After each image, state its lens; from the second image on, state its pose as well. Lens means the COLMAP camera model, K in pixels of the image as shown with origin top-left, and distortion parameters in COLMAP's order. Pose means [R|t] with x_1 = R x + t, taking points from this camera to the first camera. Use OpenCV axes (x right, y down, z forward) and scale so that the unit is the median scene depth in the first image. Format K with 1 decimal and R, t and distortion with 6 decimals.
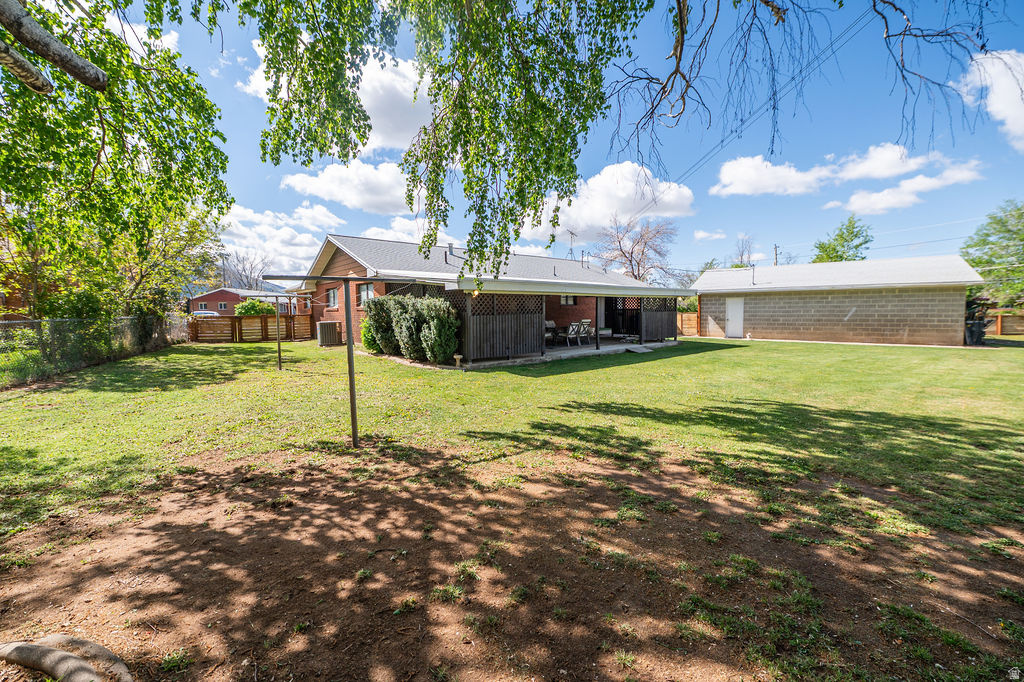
lens RADIAL K [[420.4, 0, 516.8], [0, 420.4, 339.8], [0, 0, 1]] dist [-0.009666, -0.000182]
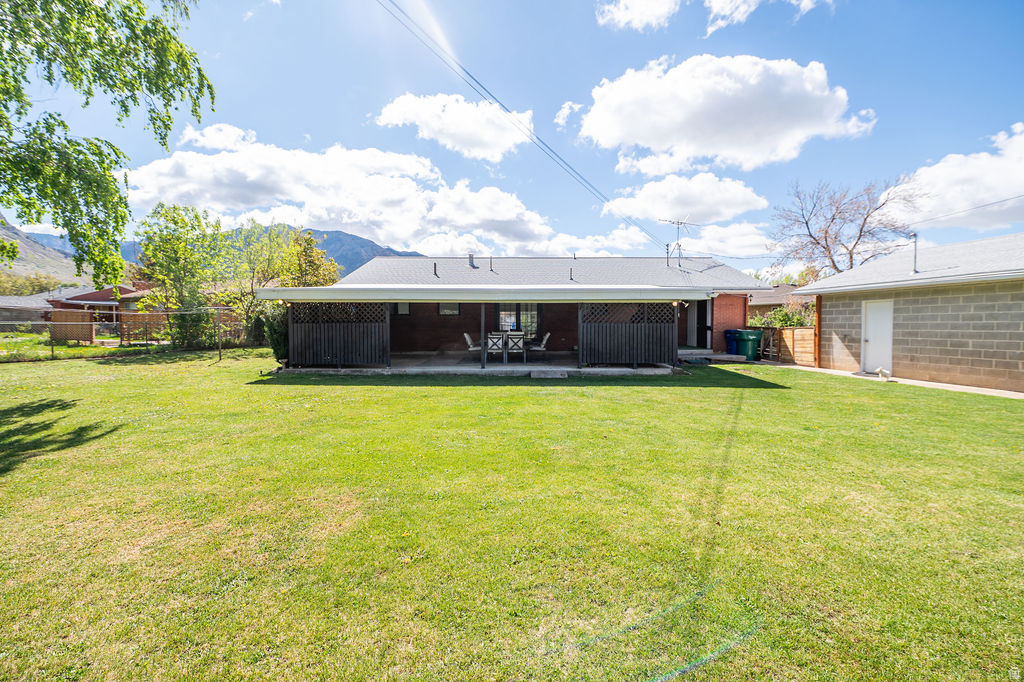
lens RADIAL K [[425.4, 0, 508.0], [0, 425.4, 318.6], [0, 0, 1]] dist [-0.000987, 0.000021]
pose [[0.746382, 0.000597, -0.665517, 0.523945], [-0.054881, 0.996649, -0.060656, -0.017606], [0.663251, 0.081797, 0.743914, 0.281039]]
